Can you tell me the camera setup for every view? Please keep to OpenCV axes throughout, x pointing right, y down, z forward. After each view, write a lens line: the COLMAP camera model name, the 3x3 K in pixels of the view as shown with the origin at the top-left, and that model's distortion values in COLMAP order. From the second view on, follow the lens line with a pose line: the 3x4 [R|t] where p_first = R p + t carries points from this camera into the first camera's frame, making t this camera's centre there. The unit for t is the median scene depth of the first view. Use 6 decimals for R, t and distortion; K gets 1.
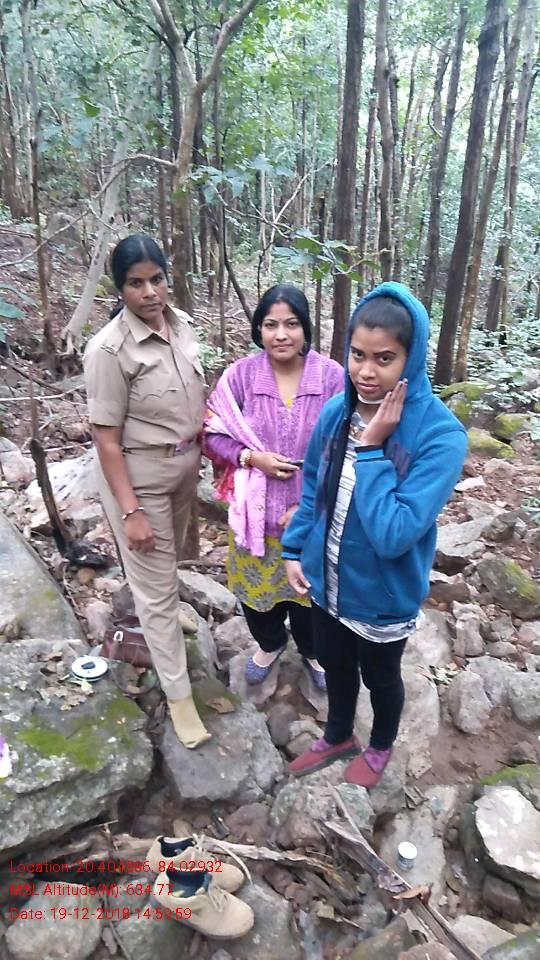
lens RADIAL K [[691.0, 0, 252.8], [0, 691.0, 479.9], [0, 0, 1]] dist [0.025791, -0.000951]
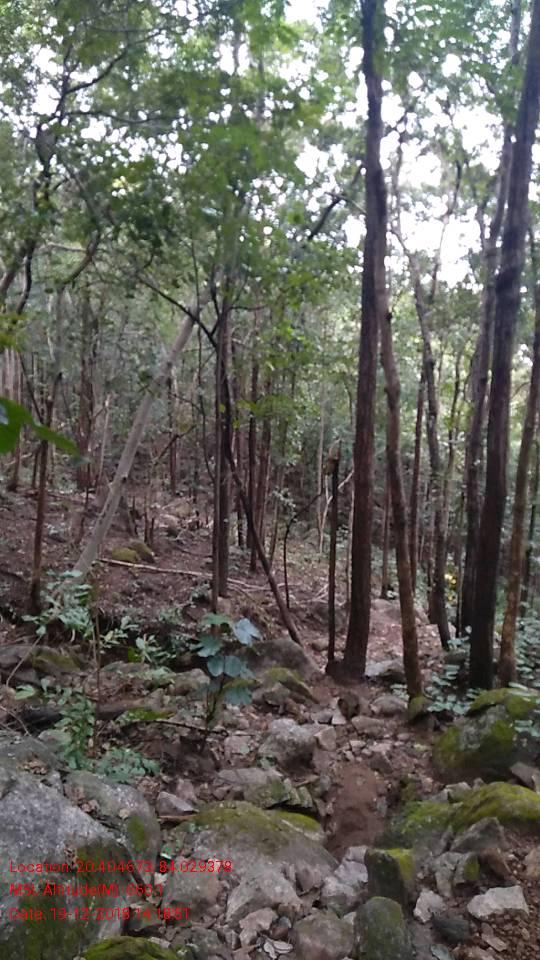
lens RADIAL K [[691.0, 0, 252.8], [0, 691.0, 479.9], [0, 0, 1]] dist [0.025791, -0.000951]
pose [[0.993898, 0.036293, -0.104163, 0.110693], [-0.073477, 0.922147, -0.379798, -0.047788], [0.082270, 0.385134, 0.919186, 0.238036]]
